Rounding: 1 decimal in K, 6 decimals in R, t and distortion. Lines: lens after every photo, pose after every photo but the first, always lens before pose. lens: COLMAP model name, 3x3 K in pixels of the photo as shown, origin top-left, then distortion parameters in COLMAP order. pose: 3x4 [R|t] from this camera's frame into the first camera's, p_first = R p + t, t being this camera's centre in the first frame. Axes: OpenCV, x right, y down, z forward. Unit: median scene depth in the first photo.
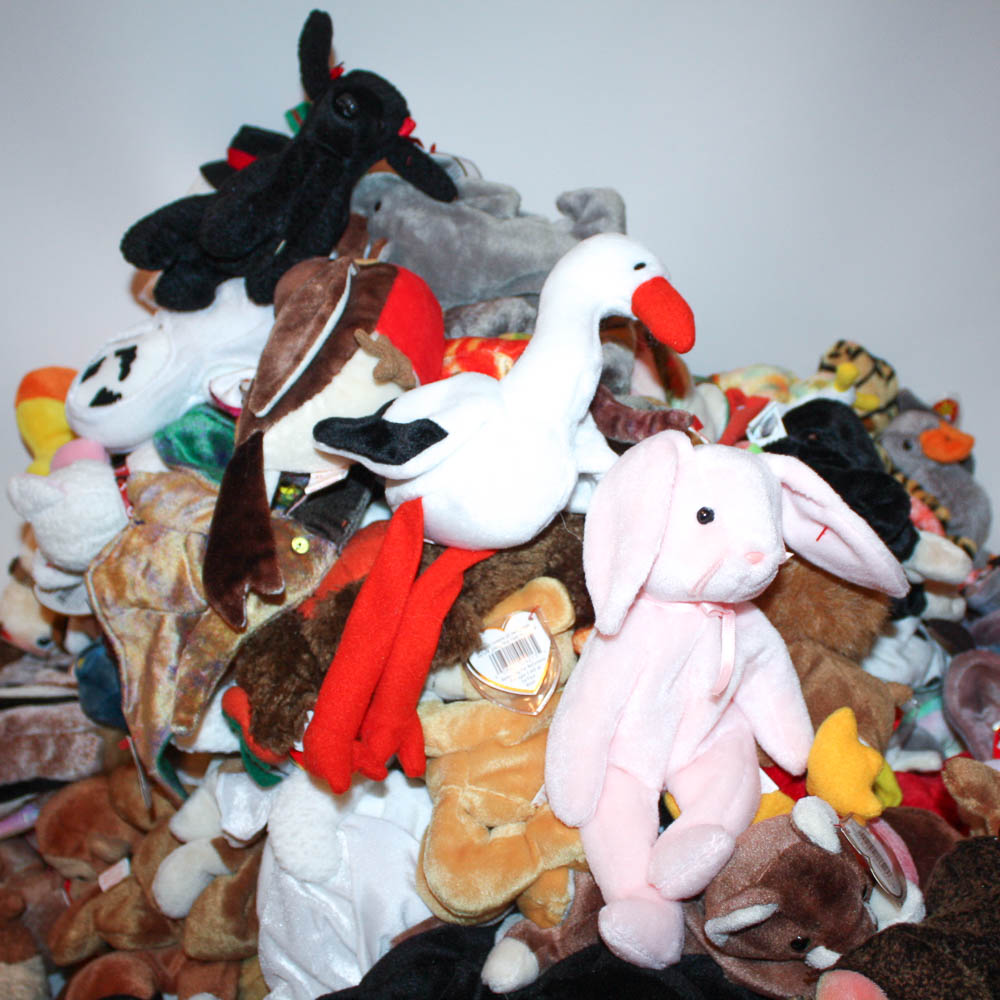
lens RADIAL K [[1488.6, 0, 501.0], [0, 1488.6, 530.9], [0, 0, 1]] dist [-0.152181, 0.190525]
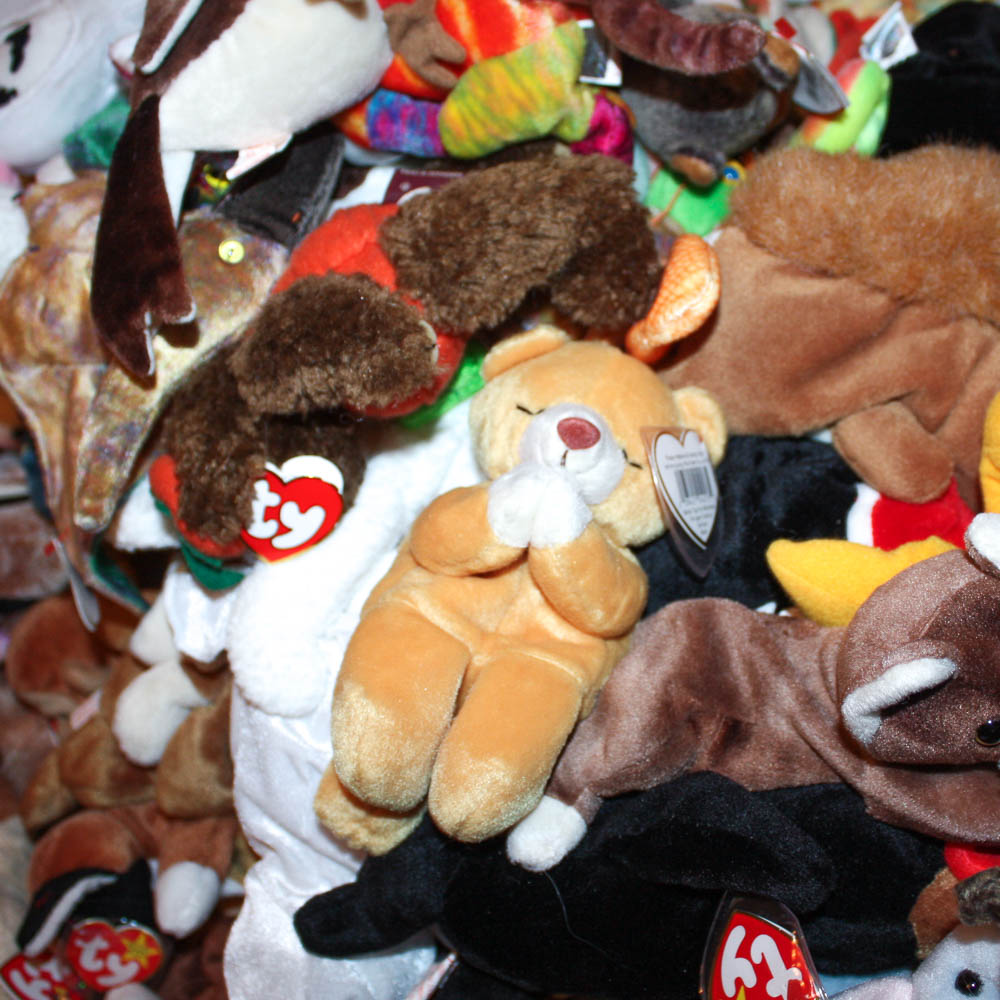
lens RADIAL K [[1567.8, 0, 472.0], [0, 1567.8, 512.3], [0, 0, 1]] dist [-0.115871, -0.019352]
pose [[0.992024, -0.075198, -0.101159, 0.044494], [0.088457, 0.987065, 0.133712, 0.043196], [0.089796, -0.141594, 0.985844, 0.256508]]
